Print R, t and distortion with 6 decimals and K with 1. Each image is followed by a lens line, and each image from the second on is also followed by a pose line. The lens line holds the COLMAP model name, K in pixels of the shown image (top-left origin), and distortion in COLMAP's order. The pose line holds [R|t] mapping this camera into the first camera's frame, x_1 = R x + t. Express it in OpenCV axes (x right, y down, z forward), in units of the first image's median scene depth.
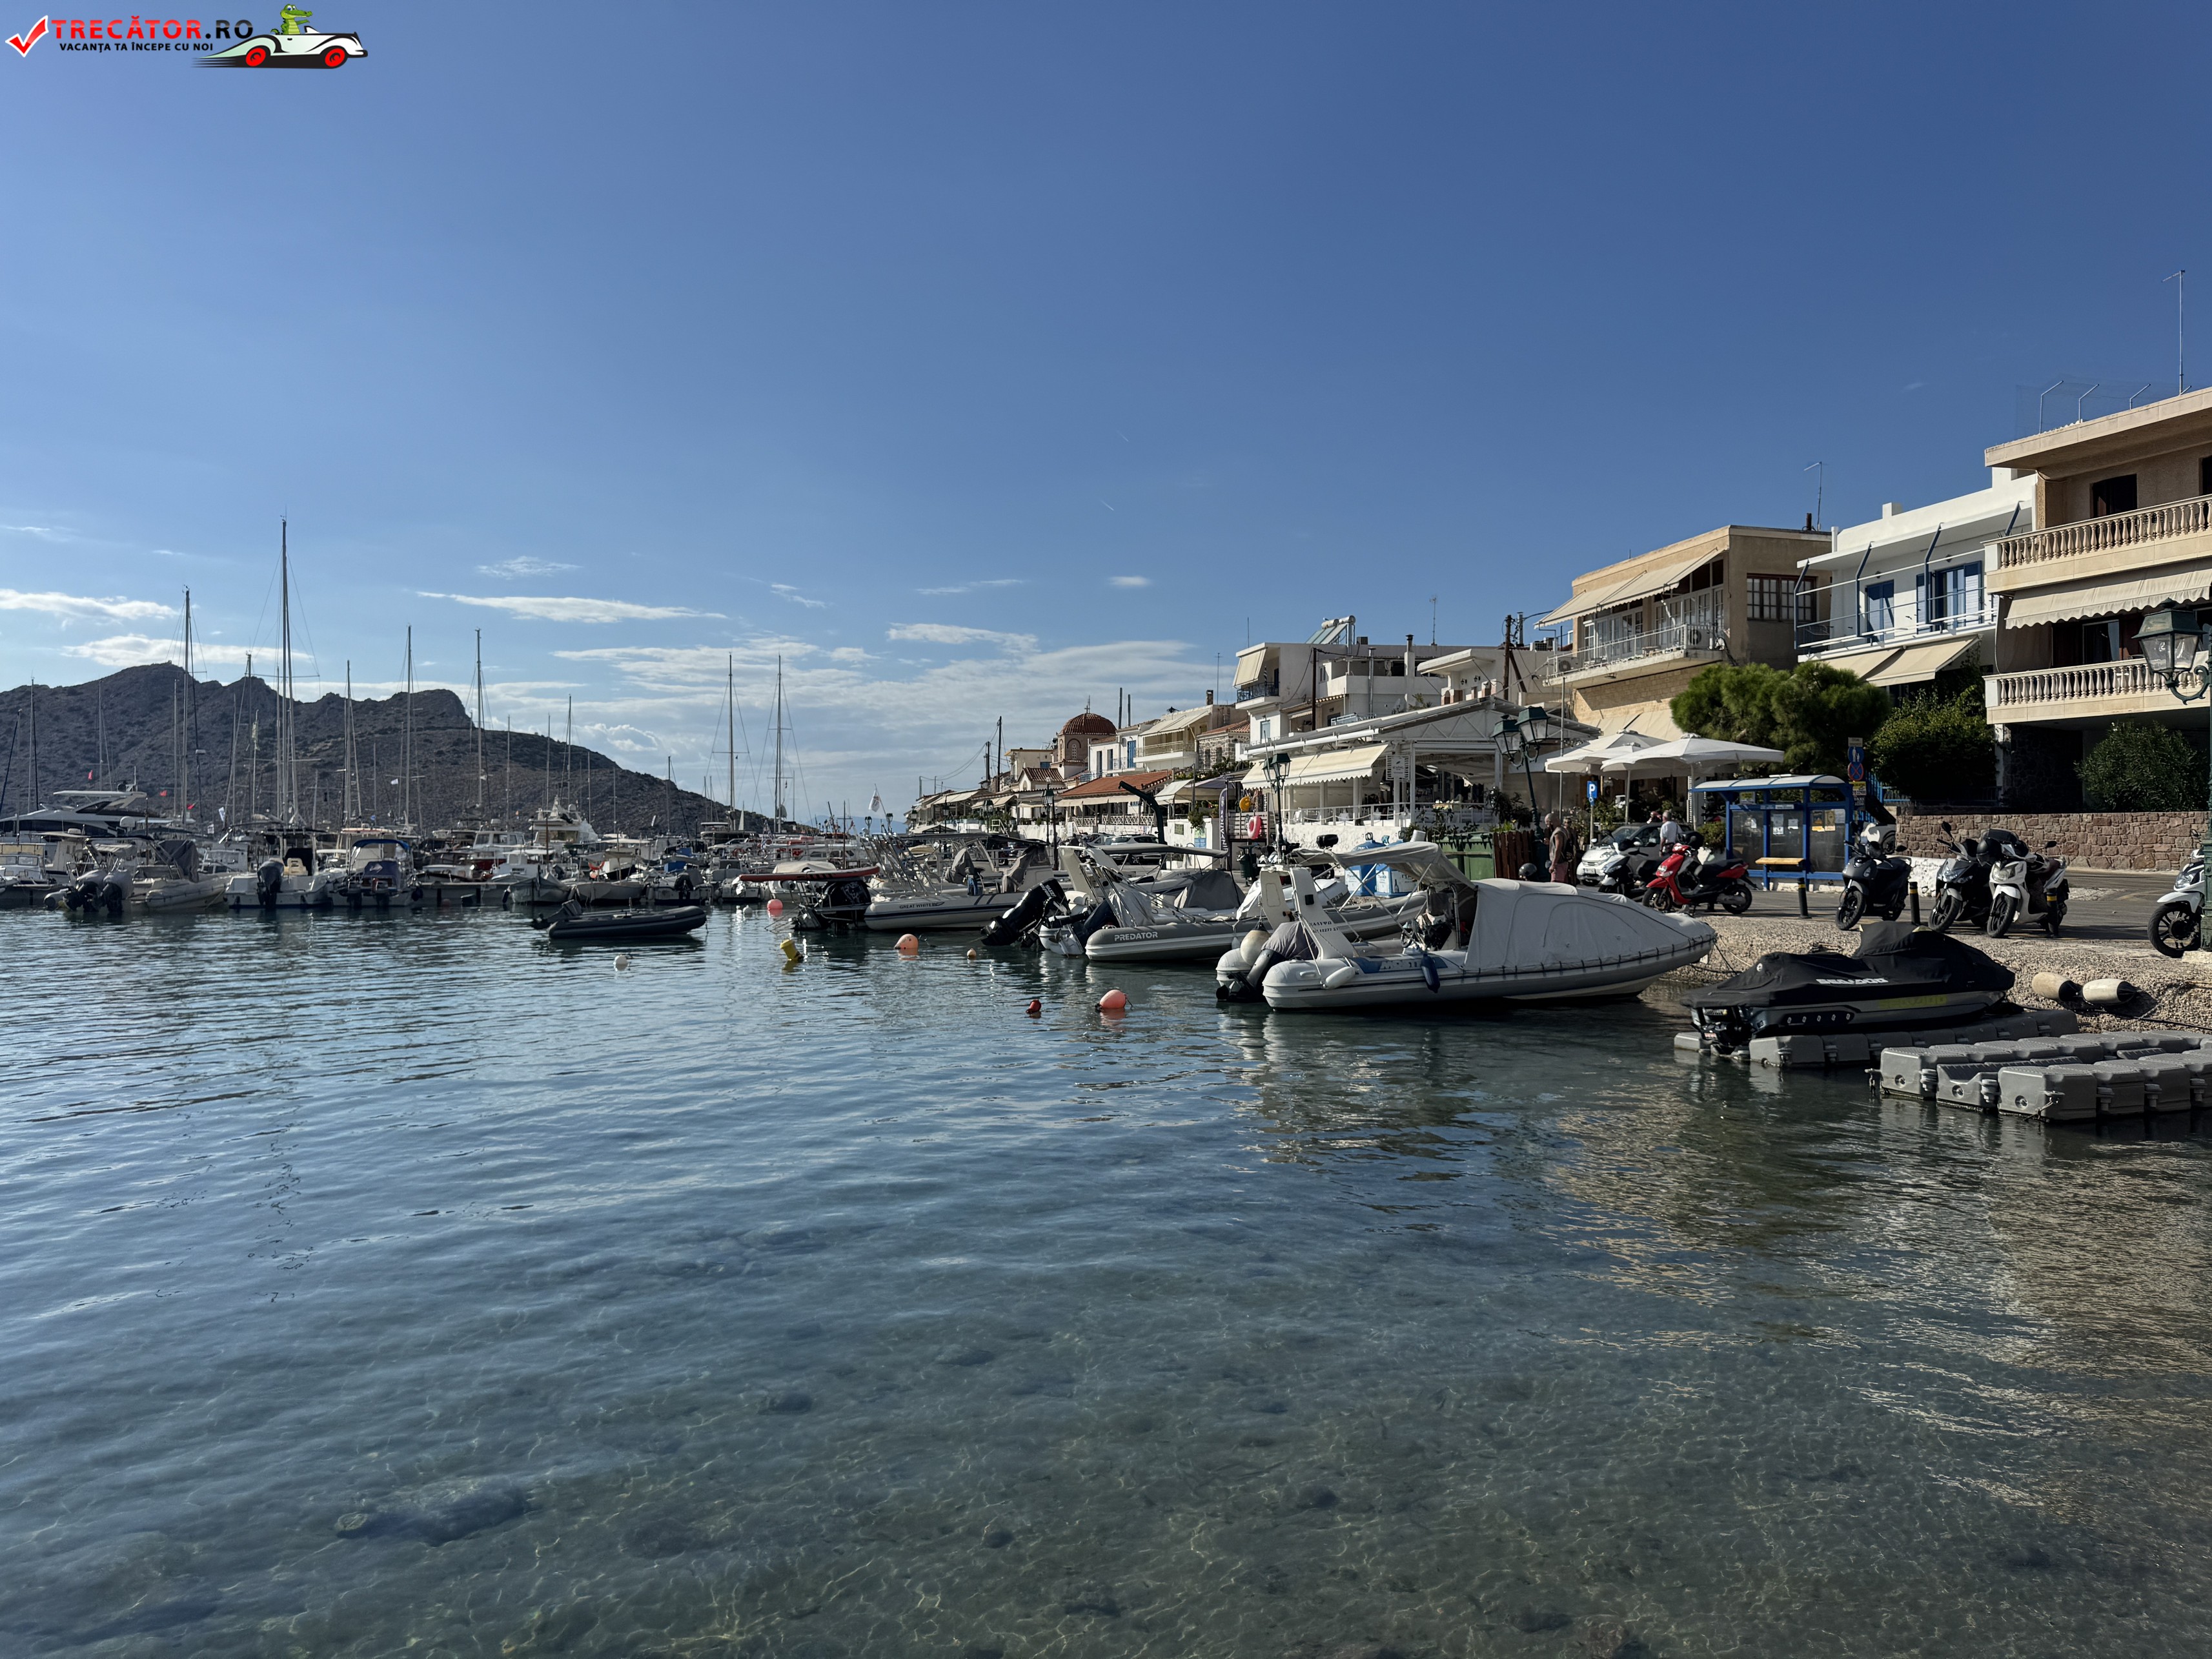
lens RADIAL K [[1515.3, 0, 1065.0], [0, 1515.3, 834.5], [0, 0, 1]] dist [-0.000432, -0.002842]
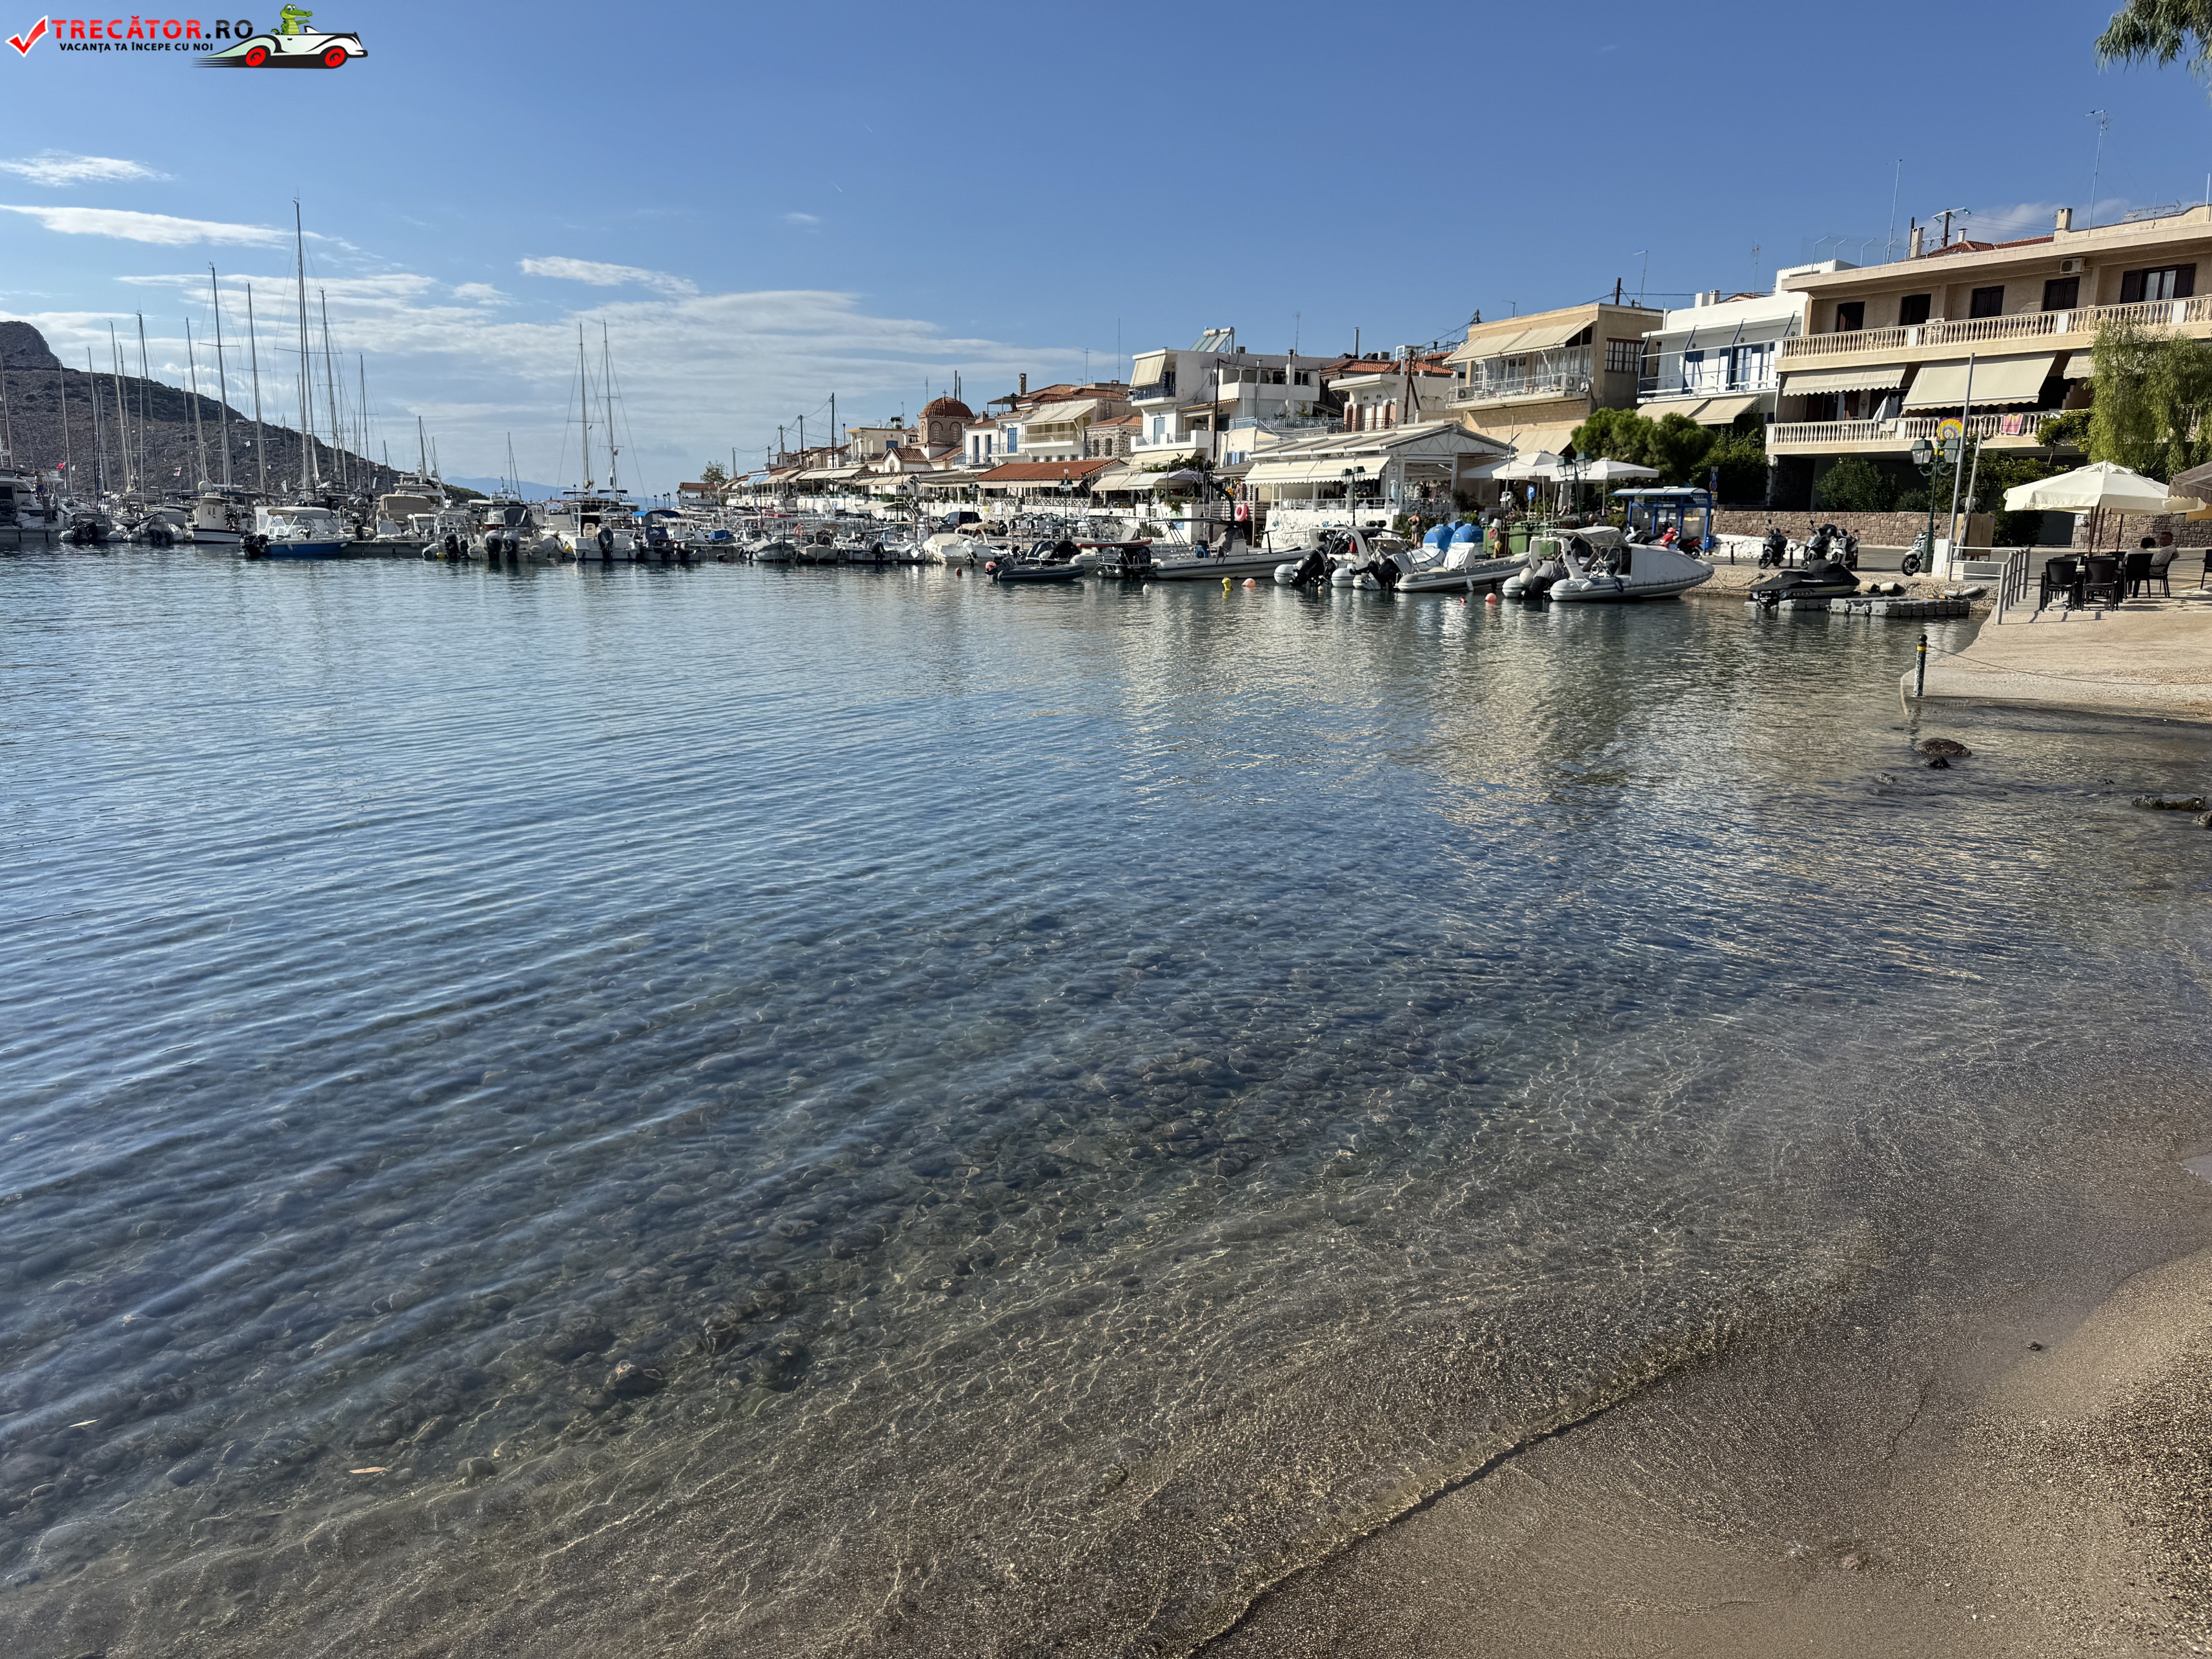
lens RADIAL K [[1560.8, 0, 1066.4], [0, 1560.8, 826.9], [0, 0, 1]] dist [0.076634, -0.129012]
pose [[0.976059, -0.030894, 0.215300, -0.461686], [-0.012741, 0.980041, 0.198389, -0.005655], [-0.217132, -0.196382, 0.956184, -0.498506]]
